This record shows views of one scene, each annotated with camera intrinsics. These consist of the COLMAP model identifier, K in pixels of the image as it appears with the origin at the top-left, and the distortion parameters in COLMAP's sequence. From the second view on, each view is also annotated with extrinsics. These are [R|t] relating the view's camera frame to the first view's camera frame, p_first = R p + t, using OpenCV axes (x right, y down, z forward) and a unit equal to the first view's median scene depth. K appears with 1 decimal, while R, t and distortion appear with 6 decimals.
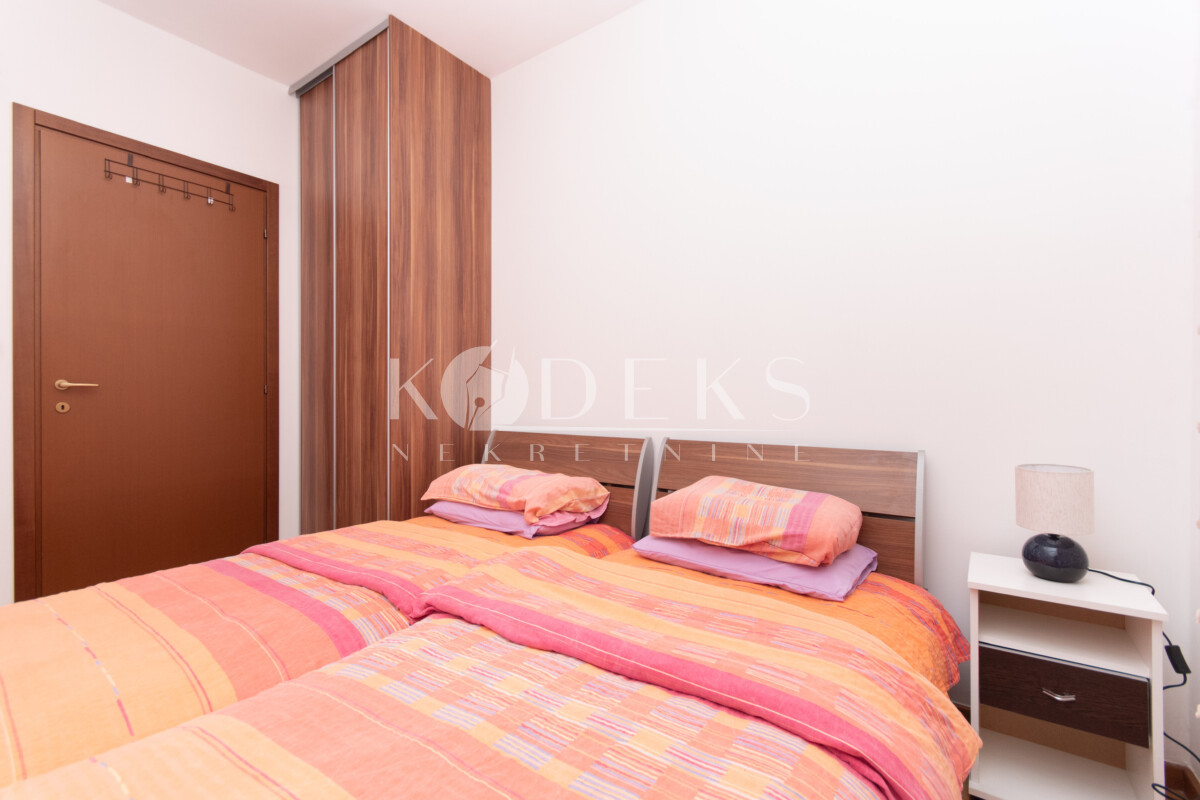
lens RADIAL K [[533.0, 0, 604.7], [0, 533.0, 401.6], [0, 0, 1]] dist [0.001686, -0.000888]
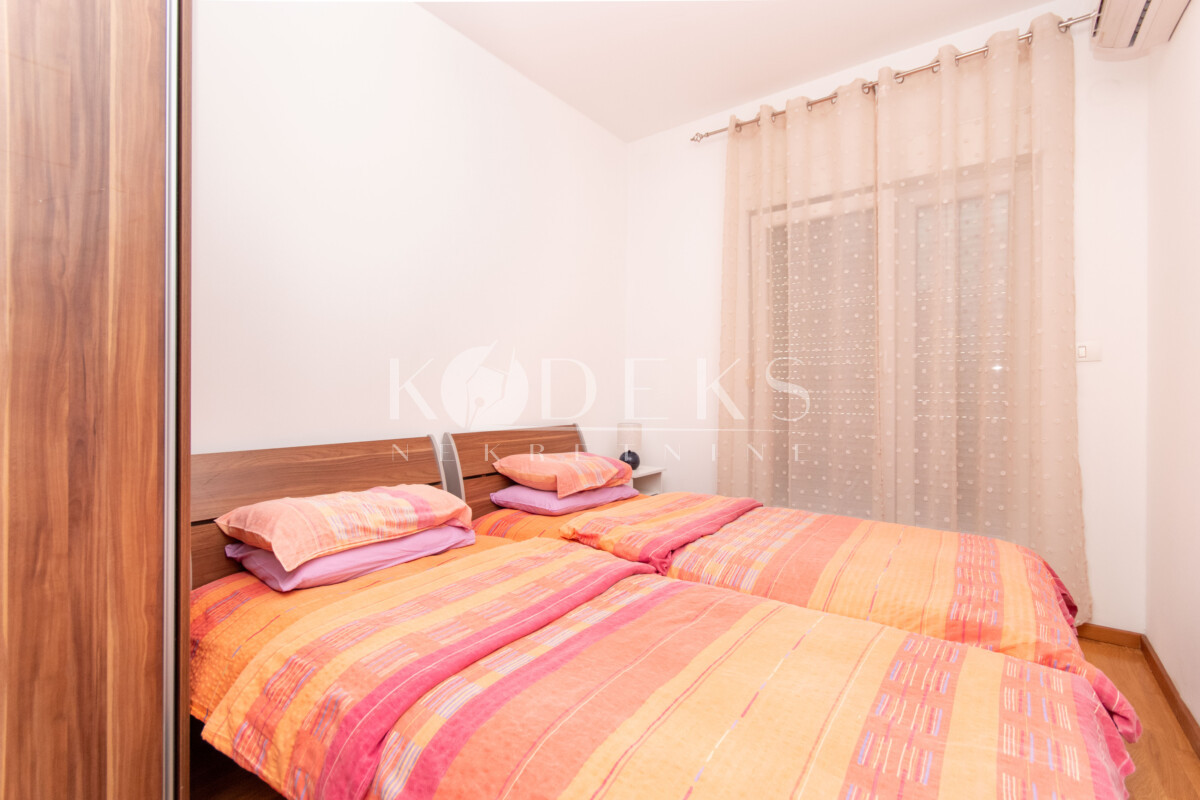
lens RADIAL K [[533.0, 0, 603.8], [0, 533.0, 389.8], [0, 0, 1]] dist [0.001686, -0.000888]
pose [[0.021845, -0.001374, 0.999760, -1.342201], [0.004835, 0.999988, 0.001269, -0.028969], [-0.999750, 0.004806, 0.021851, 0.895125]]
